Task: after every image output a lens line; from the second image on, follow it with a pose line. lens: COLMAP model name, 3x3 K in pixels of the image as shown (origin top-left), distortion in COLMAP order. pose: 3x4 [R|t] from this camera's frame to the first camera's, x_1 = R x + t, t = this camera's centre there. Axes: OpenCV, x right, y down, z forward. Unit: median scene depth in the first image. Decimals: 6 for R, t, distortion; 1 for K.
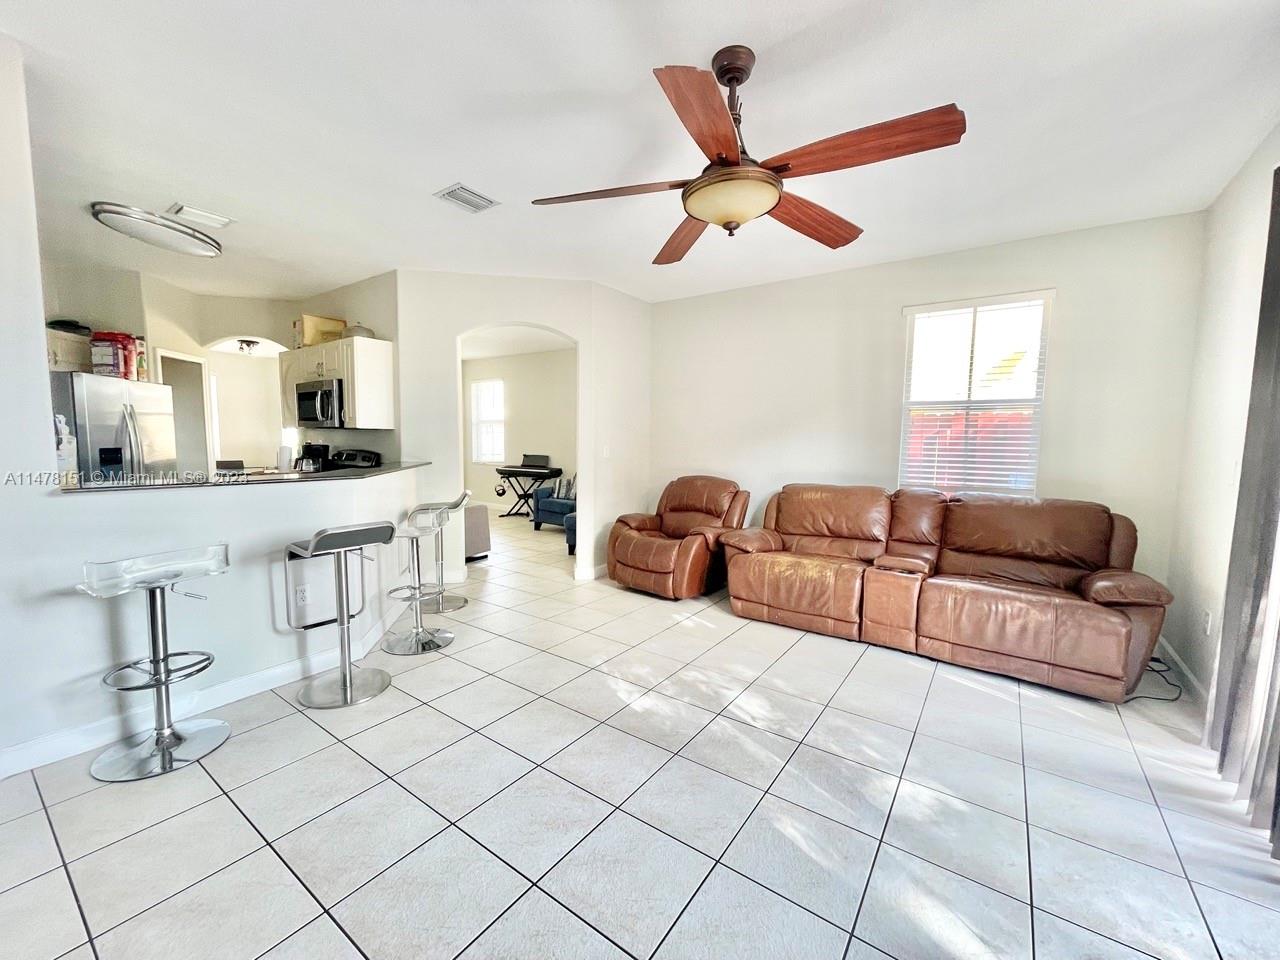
lens RADIAL K [[517.5, 0, 640.9], [0, 517.5, 482.1], [0, 0, 1]] dist [-0.001094, 0.000045]
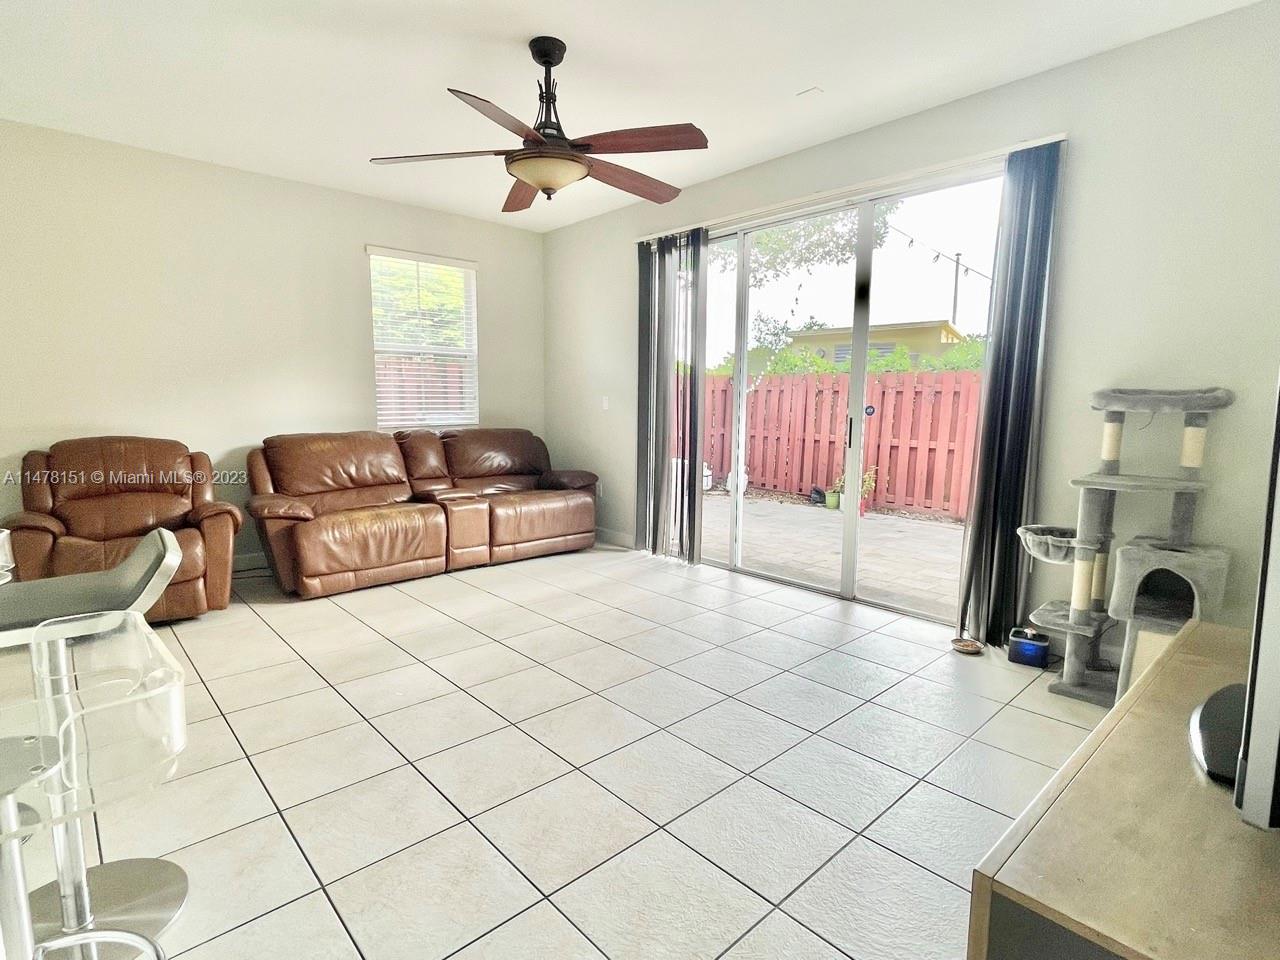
lens RADIAL K [[650.5, 0, 639.1], [0, 650.5, 484.9], [0, 0, 1]] dist [-0.002838, -0.000233]
pose [[0.216504, -0.140290, 0.966150, -0.562231], [0.081826, 0.988747, 0.125235, -0.002110], [-0.972847, 0.051943, 0.225547, 0.224110]]
